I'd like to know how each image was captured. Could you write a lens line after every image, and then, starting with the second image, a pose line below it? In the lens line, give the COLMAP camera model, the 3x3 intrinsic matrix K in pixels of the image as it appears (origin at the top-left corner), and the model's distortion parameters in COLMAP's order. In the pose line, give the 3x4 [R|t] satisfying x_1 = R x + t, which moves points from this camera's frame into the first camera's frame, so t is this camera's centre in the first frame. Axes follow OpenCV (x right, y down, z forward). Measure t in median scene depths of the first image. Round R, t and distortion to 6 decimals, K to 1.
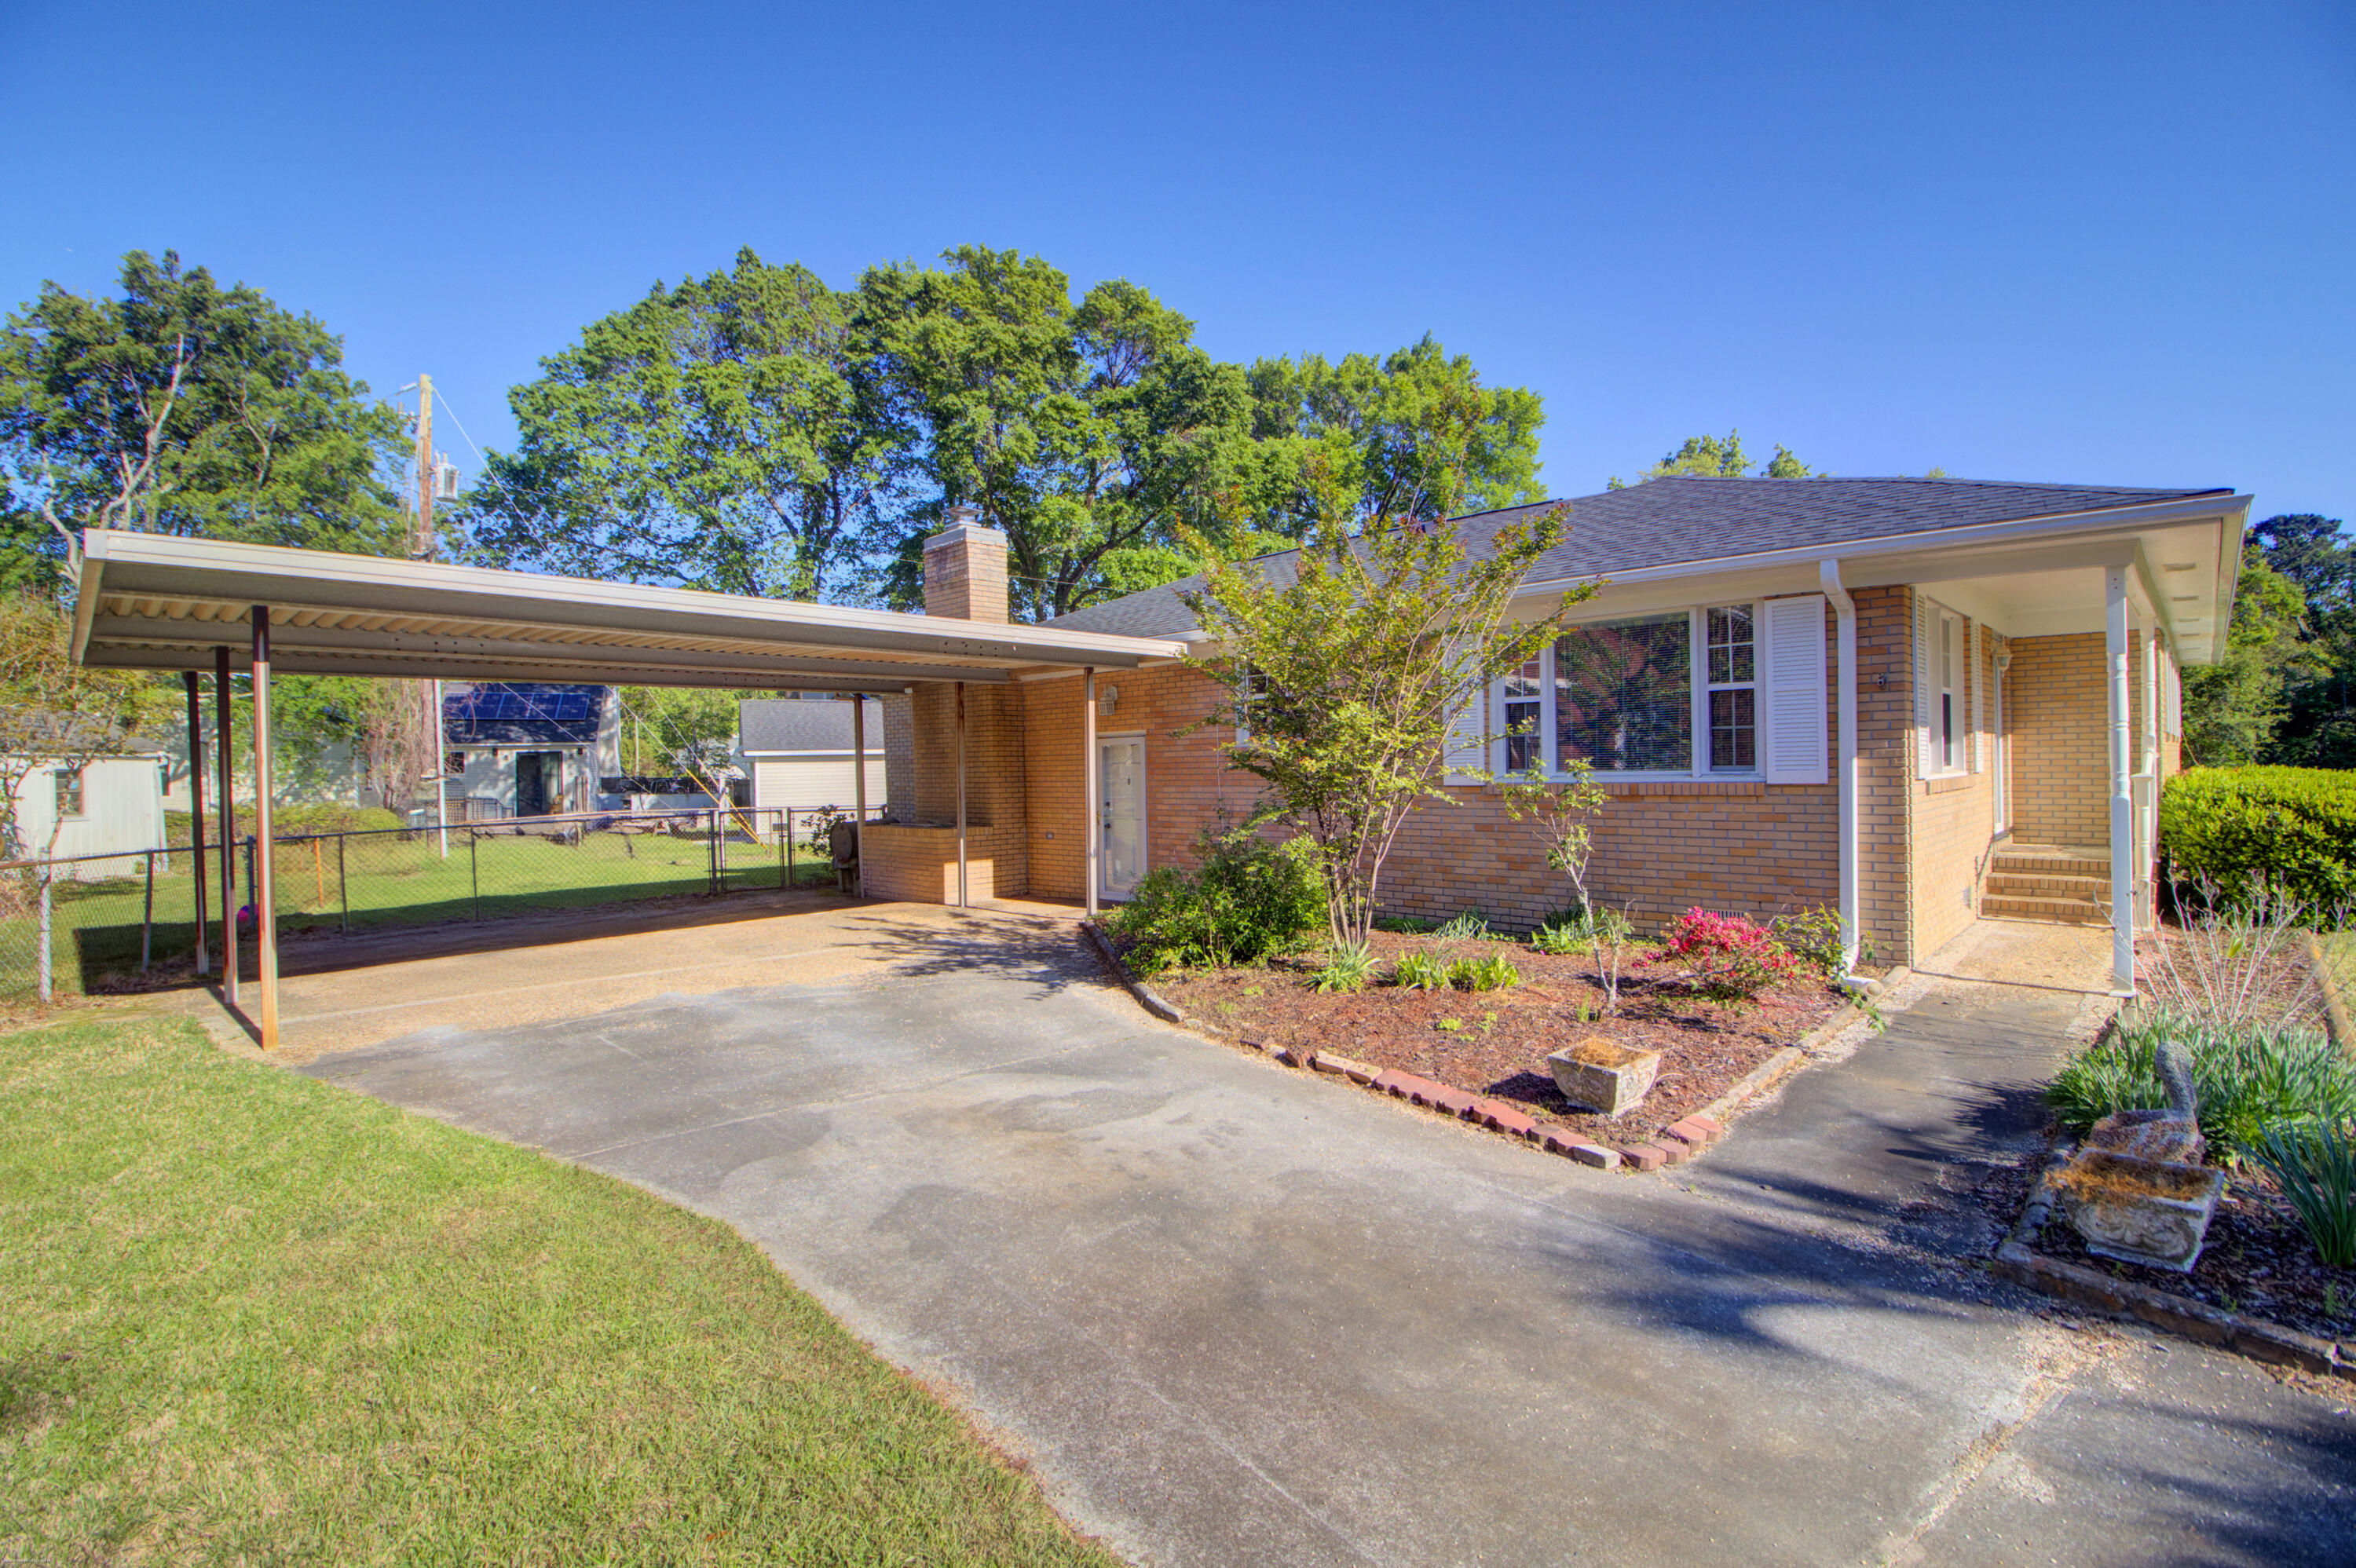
lens RADIAL K [[1106.6, 0, 1178.0], [0, 1106.6, 784.0], [0, 0, 1]] dist [-0.026528, 0.000481]
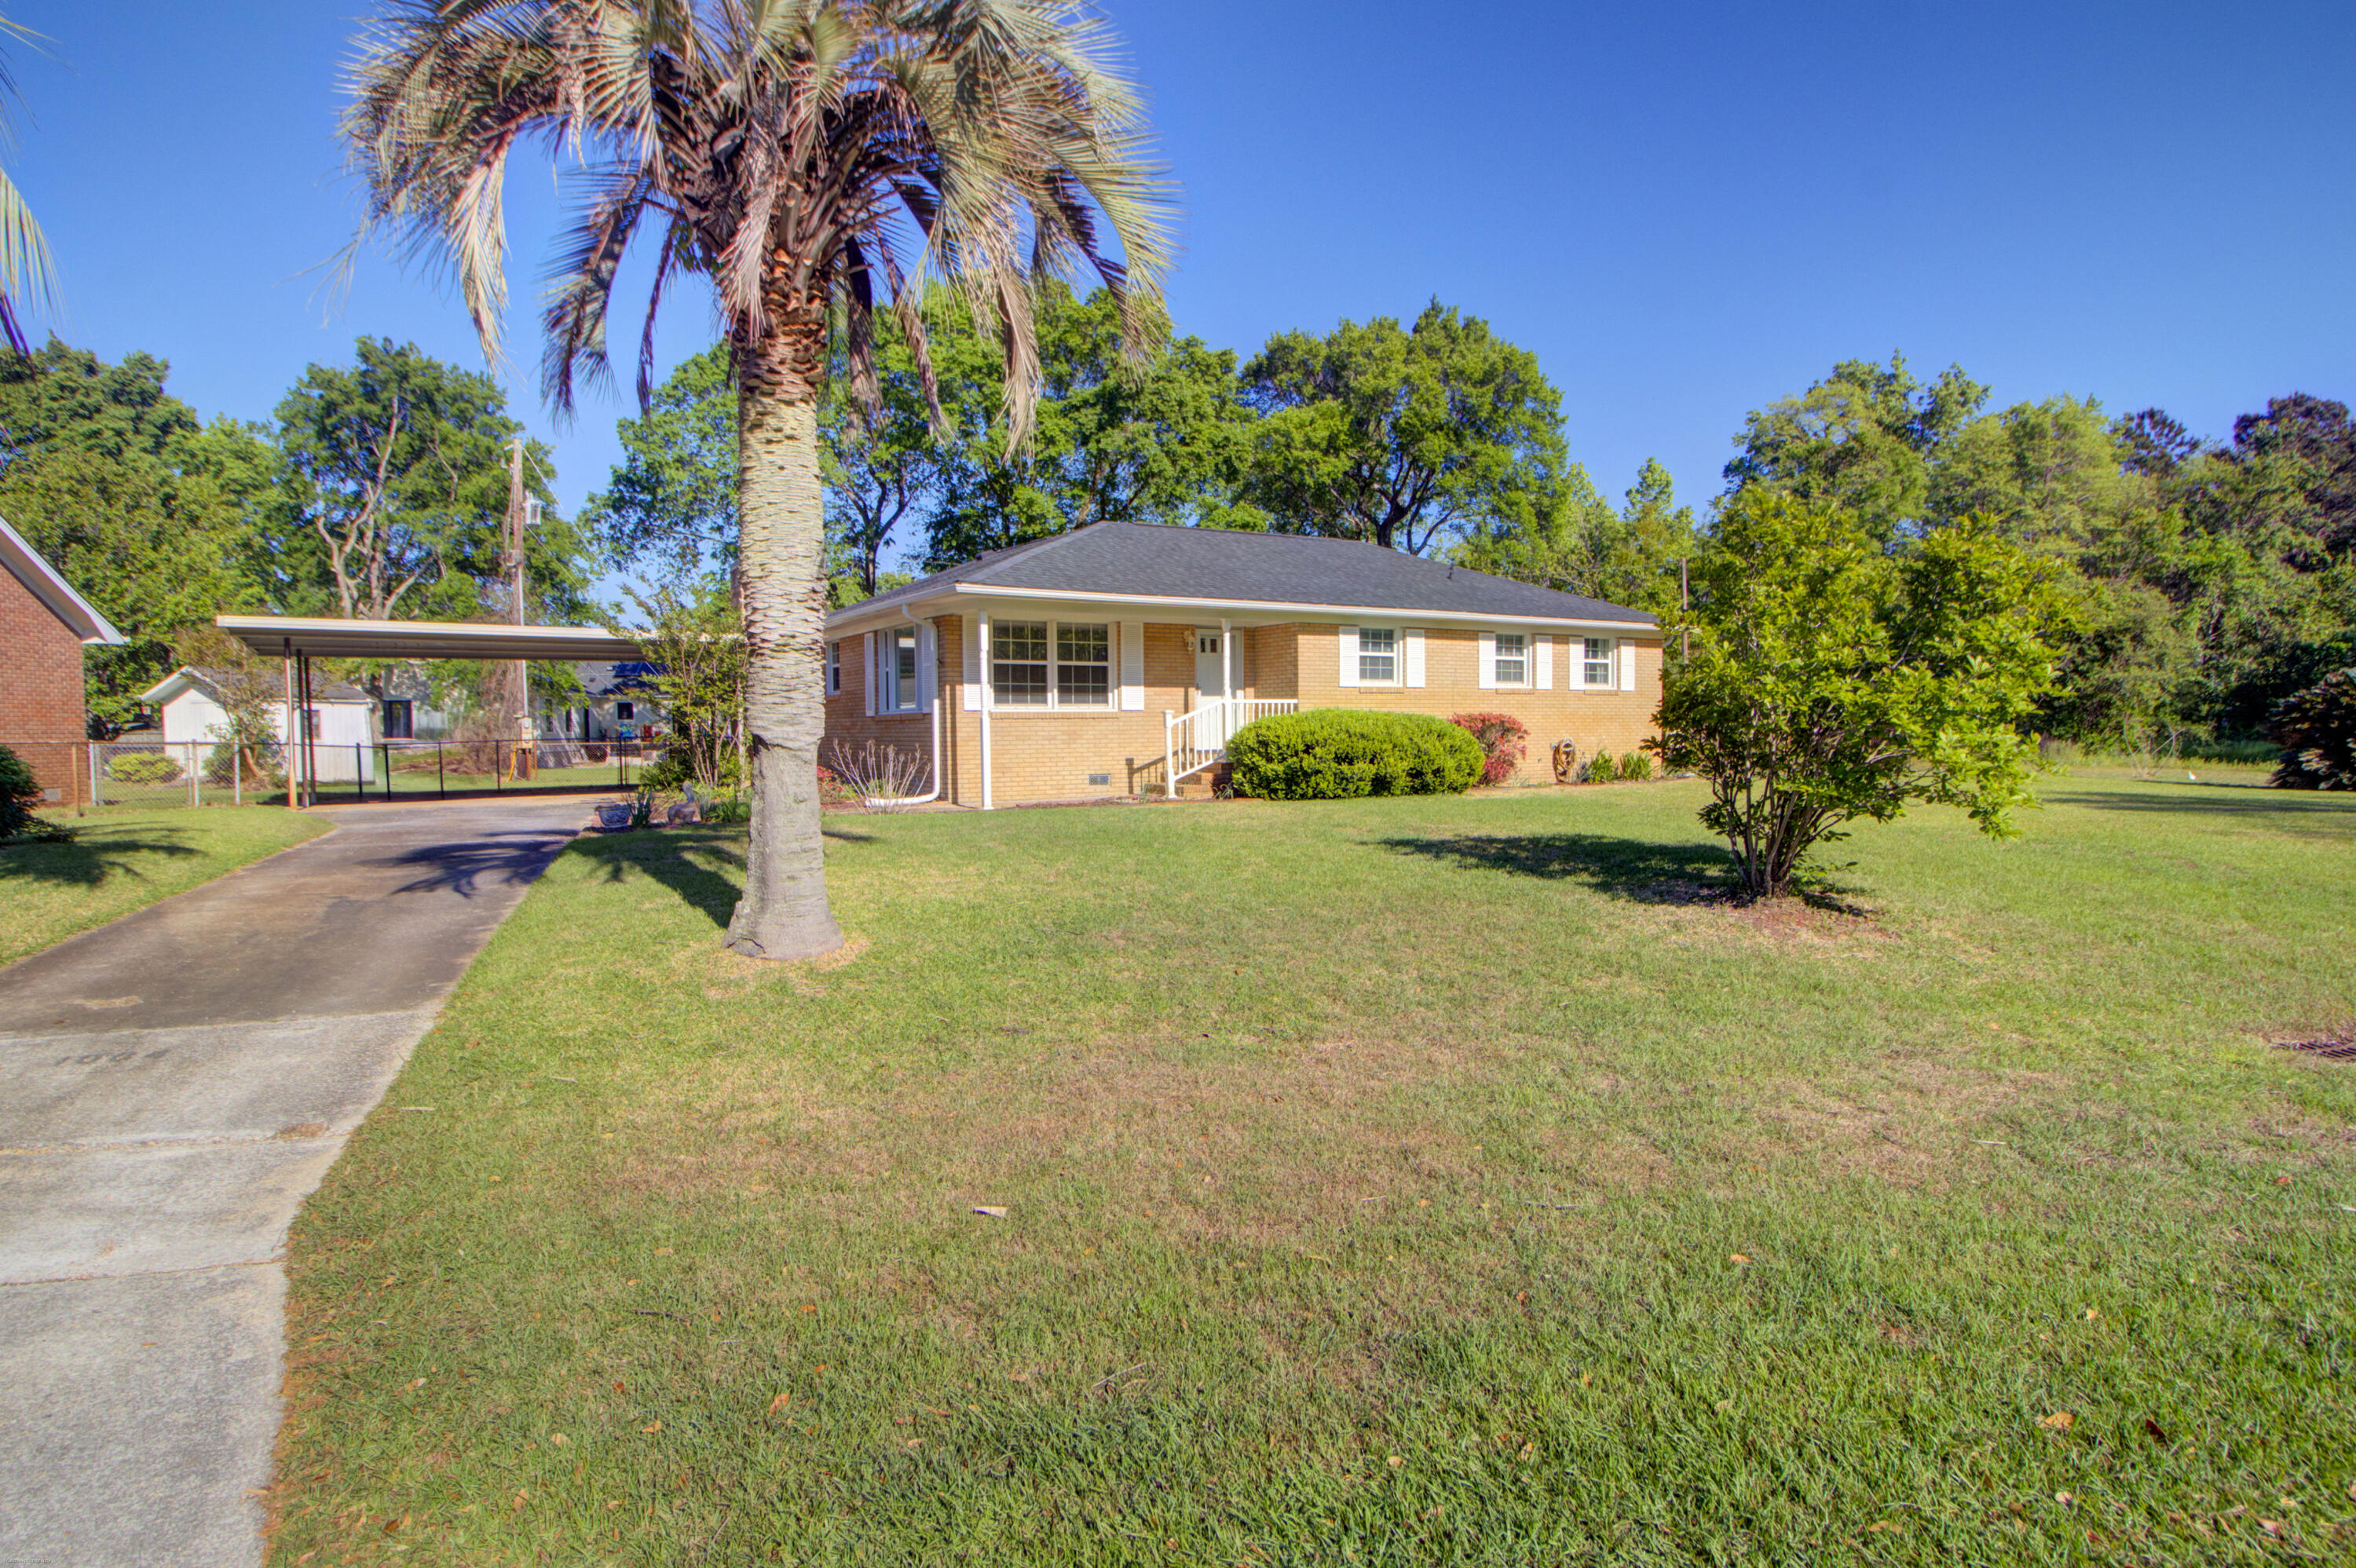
lens RADIAL K [[1207.9, 0, 1178.0], [0, 1207.9, 784.0], [0, 0, 1]] dist [0.015786, -0.021150]
pose [[0.972418, 0.015676, -0.232718, 0.410094], [-0.006169, 0.999118, 0.041523, 0.008212], [0.233164, -0.038942, 0.971657, -0.287466]]
